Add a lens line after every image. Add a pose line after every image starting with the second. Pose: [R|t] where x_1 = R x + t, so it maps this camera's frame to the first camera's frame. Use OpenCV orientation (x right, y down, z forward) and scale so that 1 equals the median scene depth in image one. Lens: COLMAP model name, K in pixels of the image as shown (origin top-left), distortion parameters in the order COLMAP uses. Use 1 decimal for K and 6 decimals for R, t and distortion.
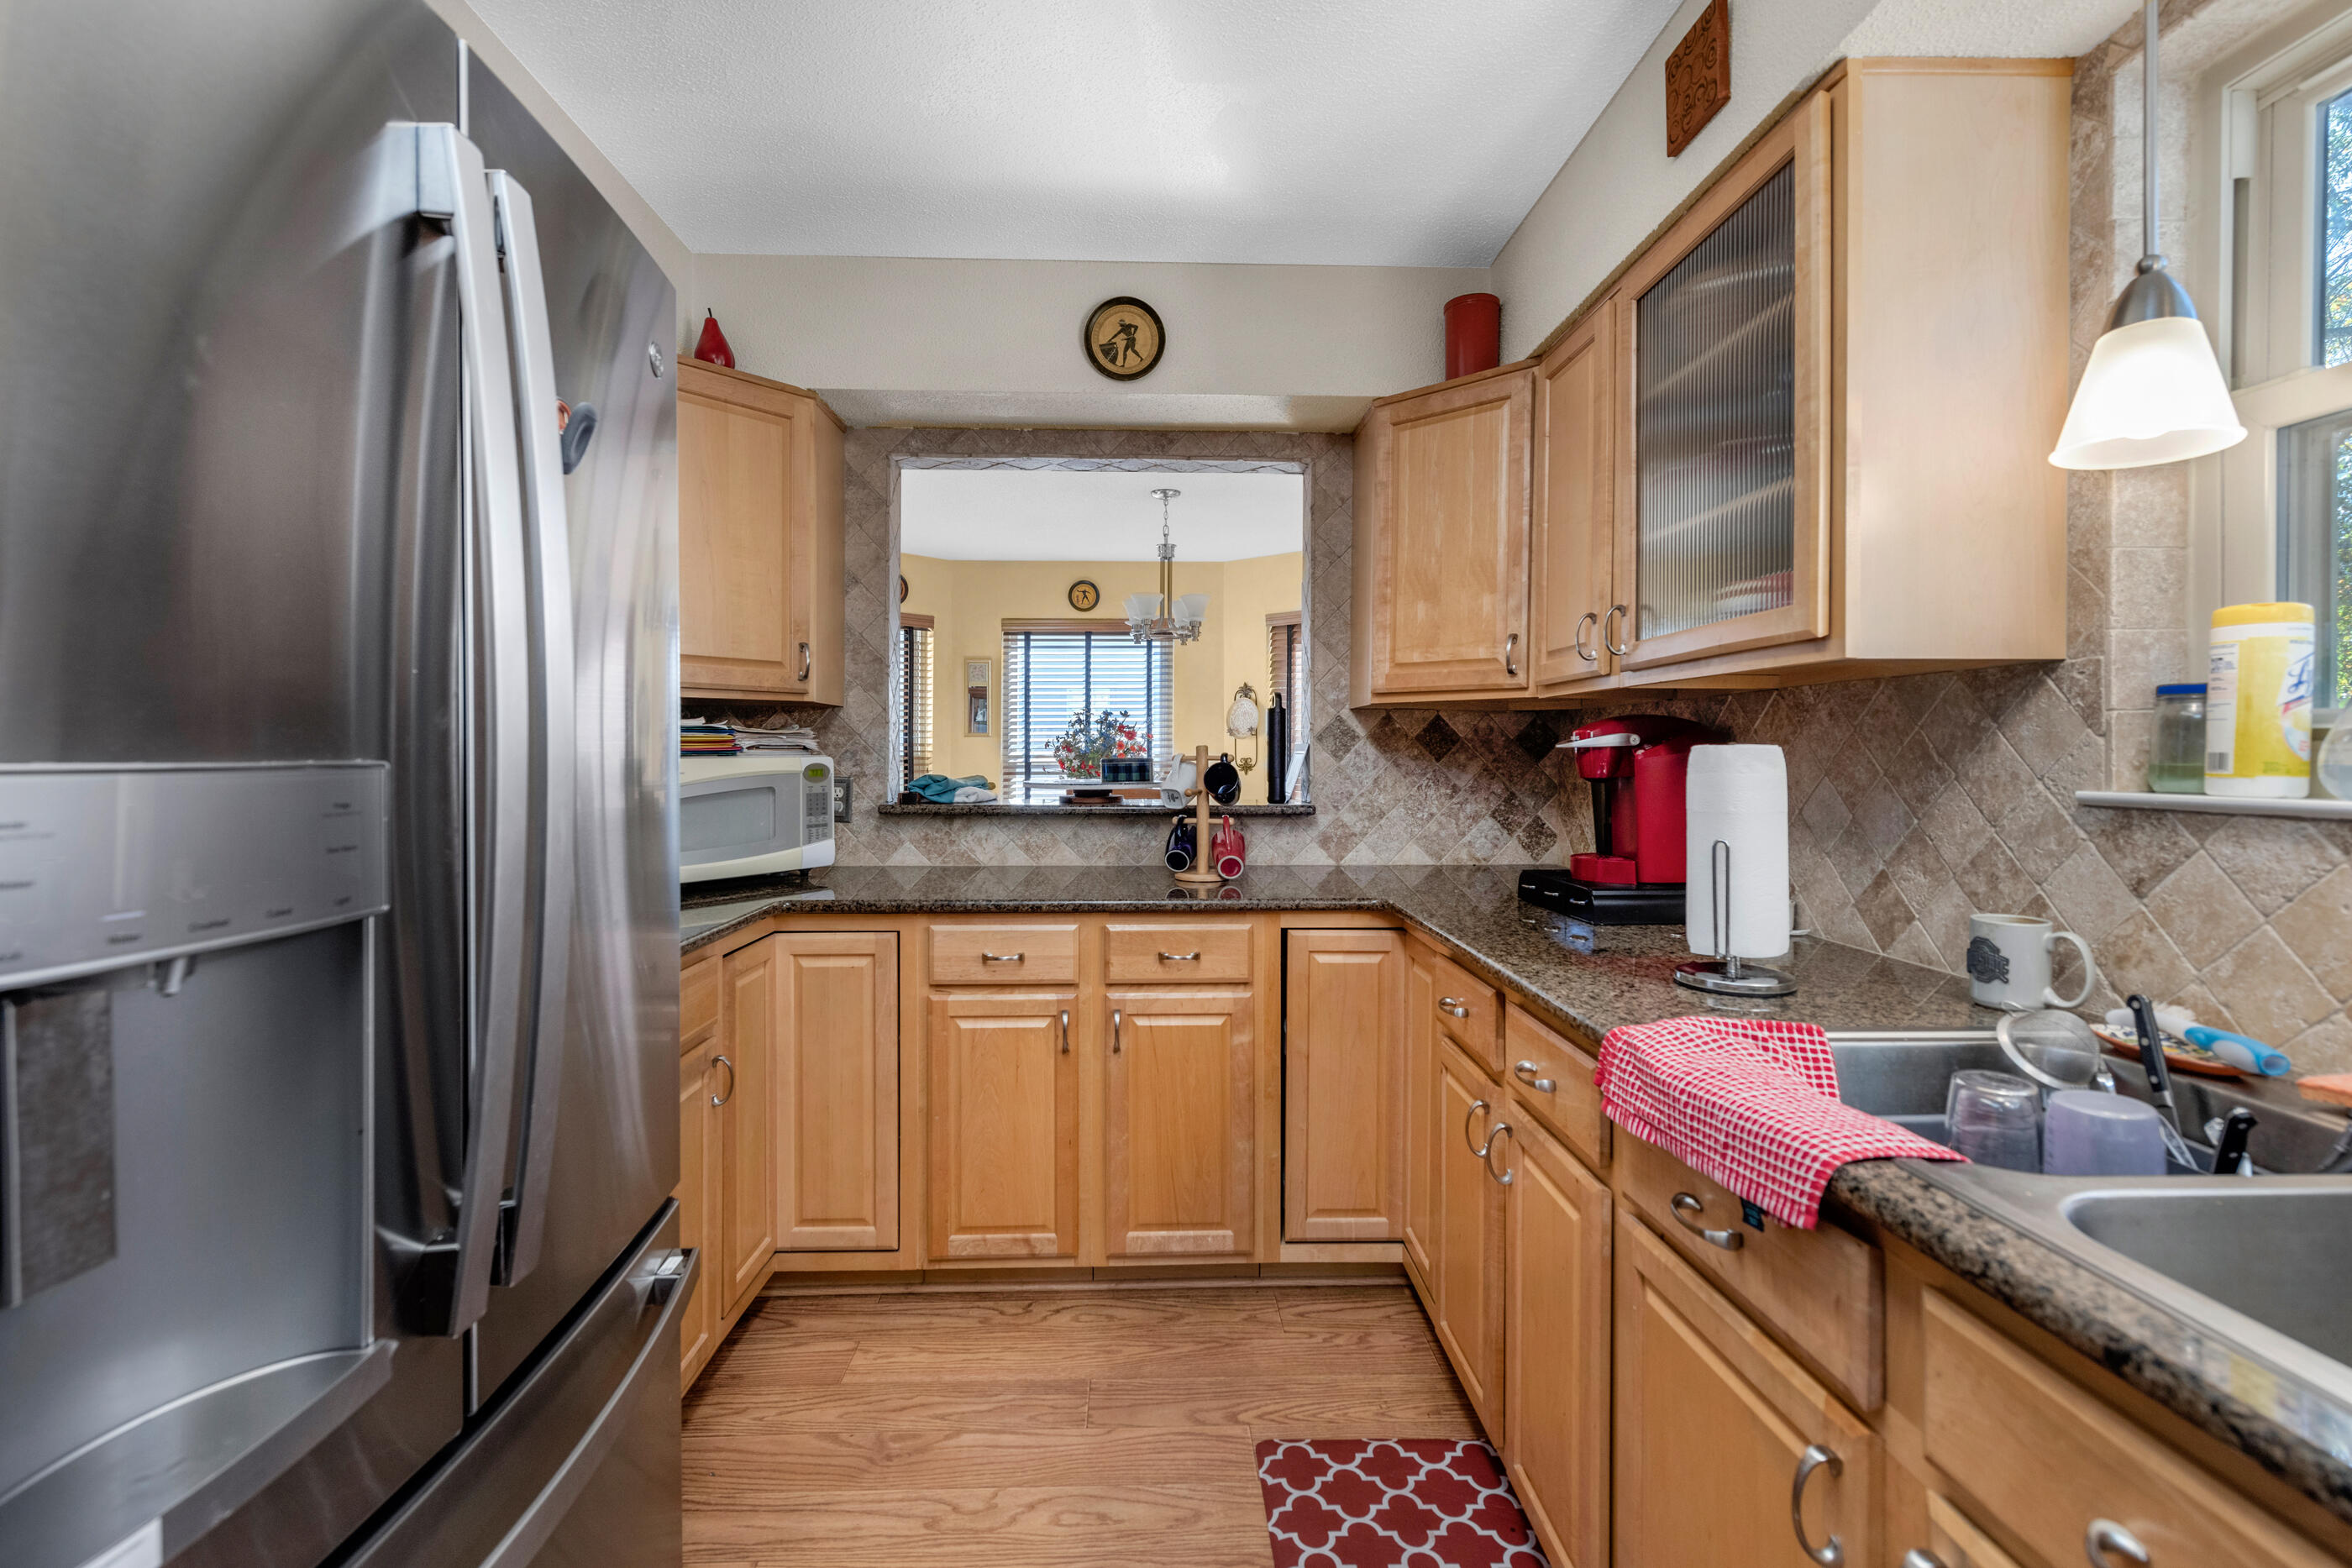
lens RADIAL K [[1048.1, 0, 1170.3], [0, 1048.1, 765.4], [0, 0, 1]] dist [0.001086, 0.000087]
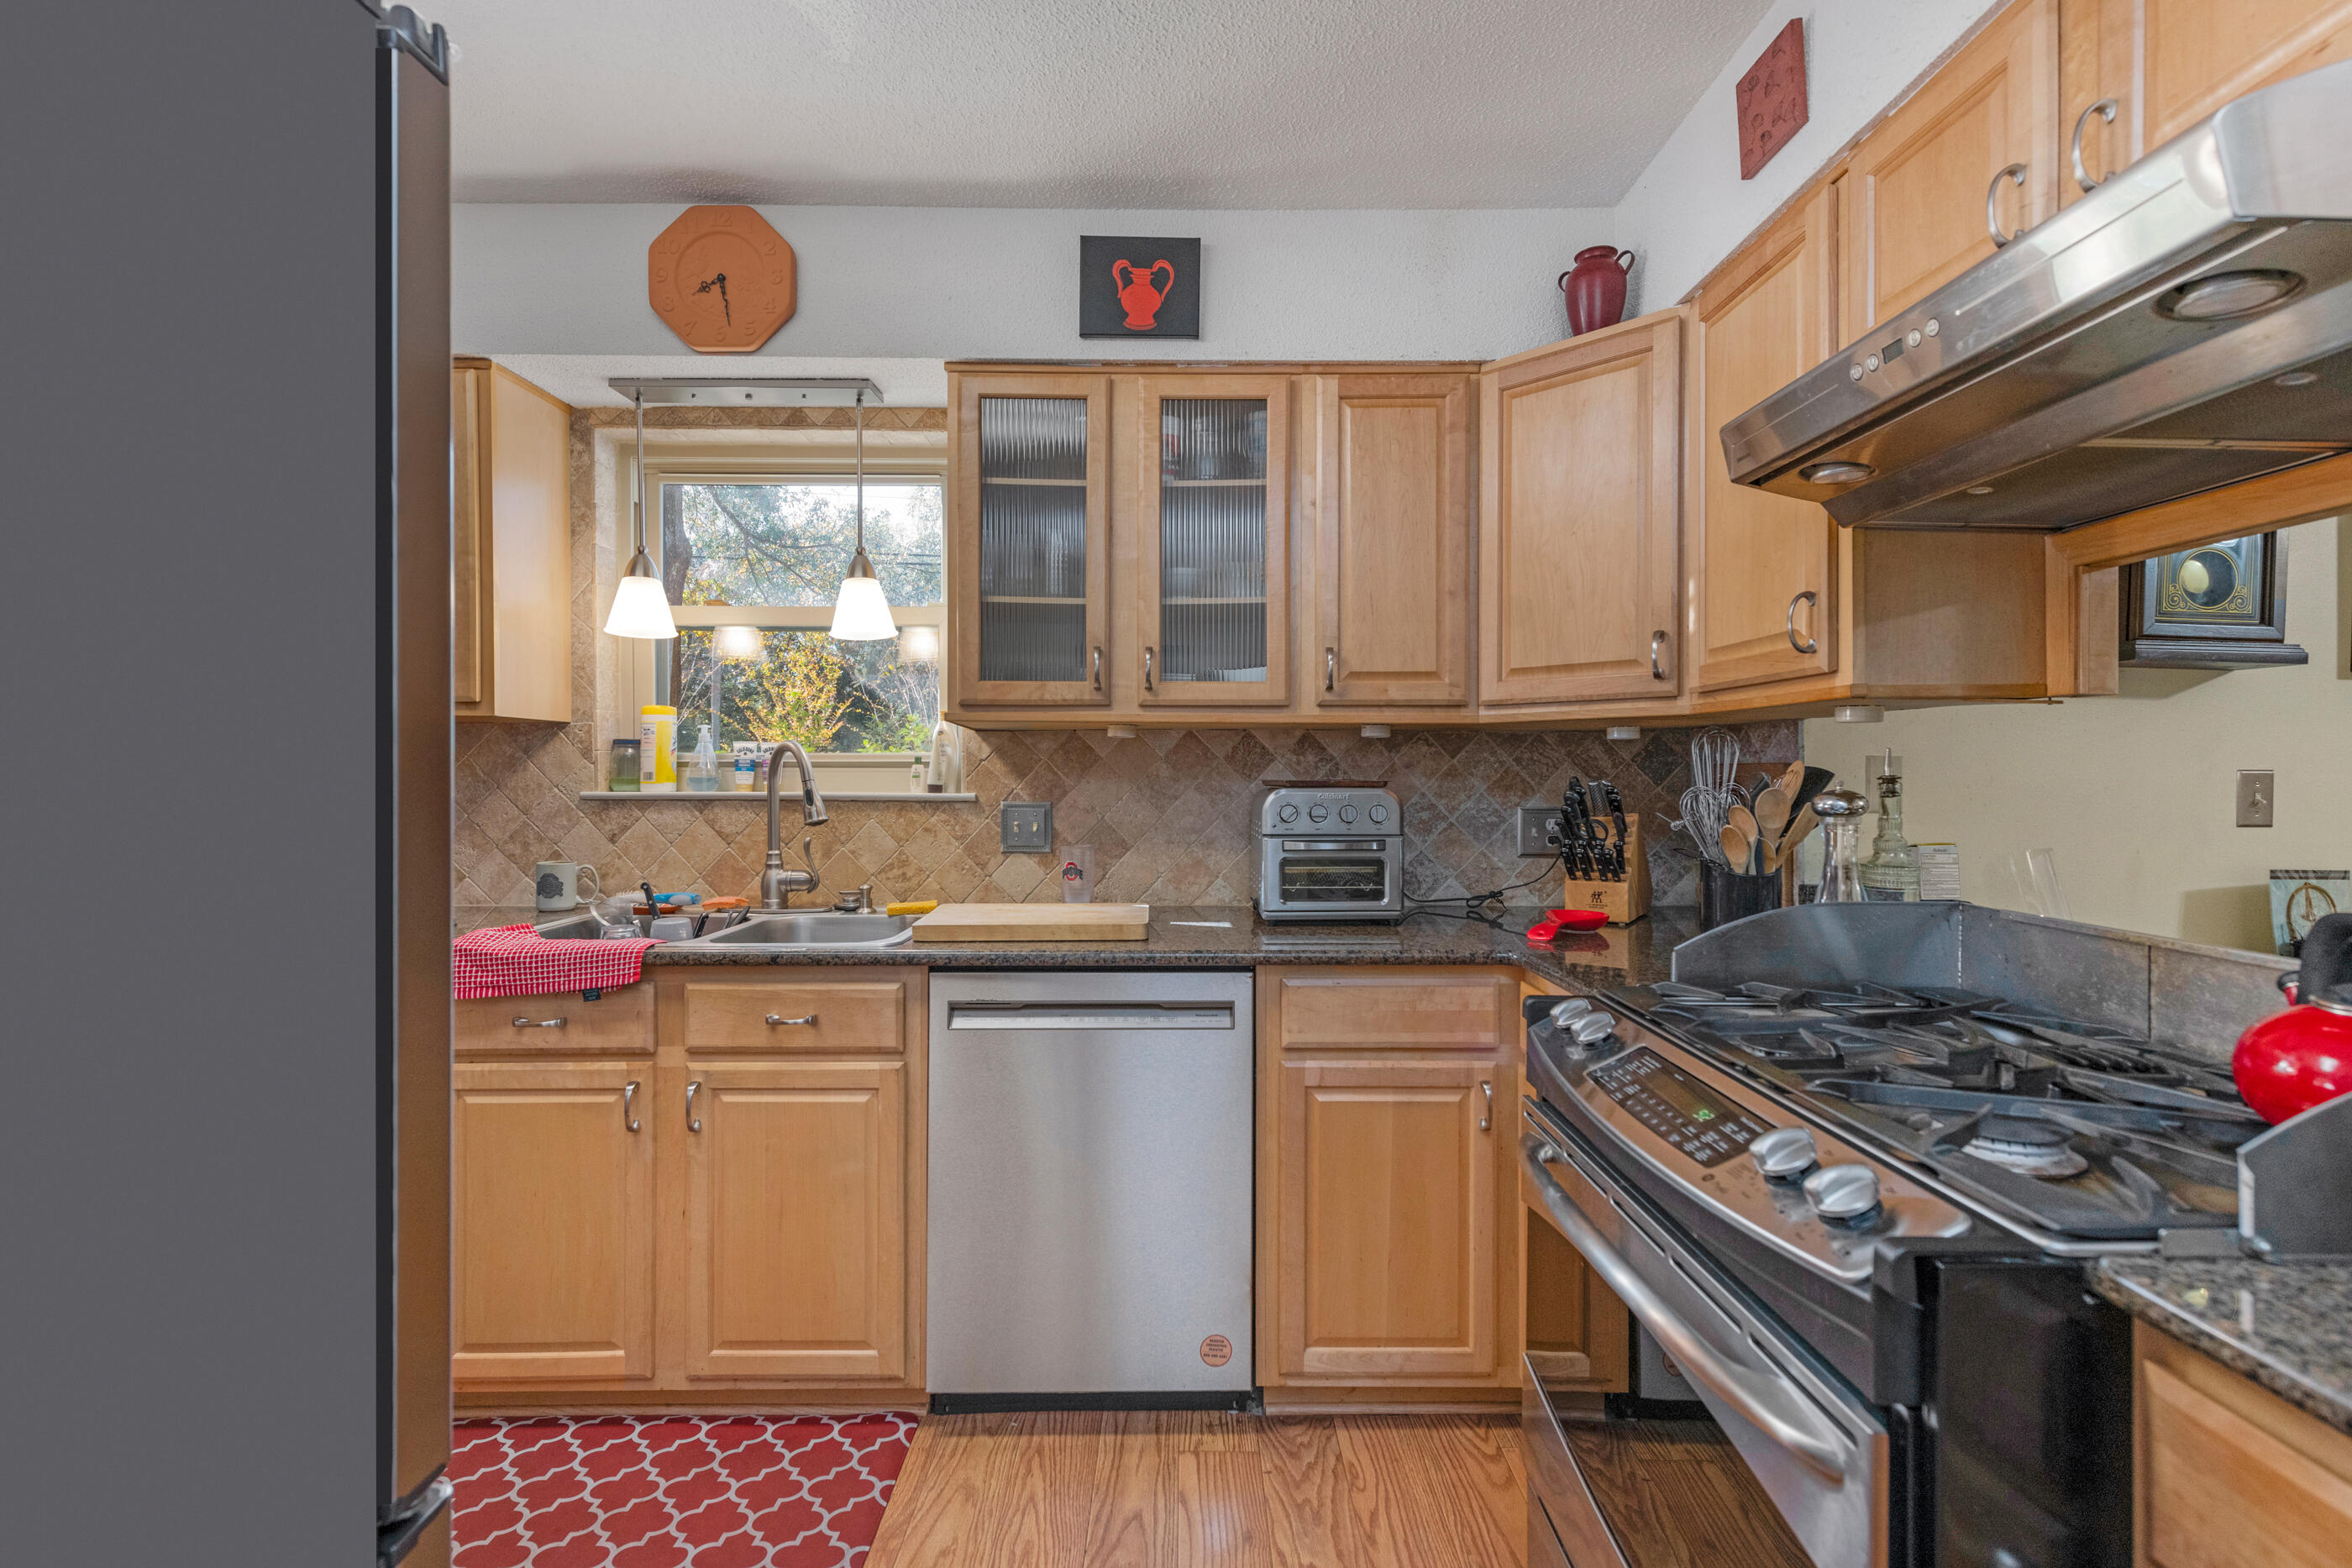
lens RADIAL K [[1048.1, 0, 1170.3], [0, 1048.1, 765.4], [0, 0, 1]] dist [0.001086, 0.000087]
pose [[0.052296, 0.004956, 0.998619, -0.987845], [0.012181, 0.999910, -0.005601, -0.000635], [-0.998557, 0.012457, 0.052231, -0.175220]]
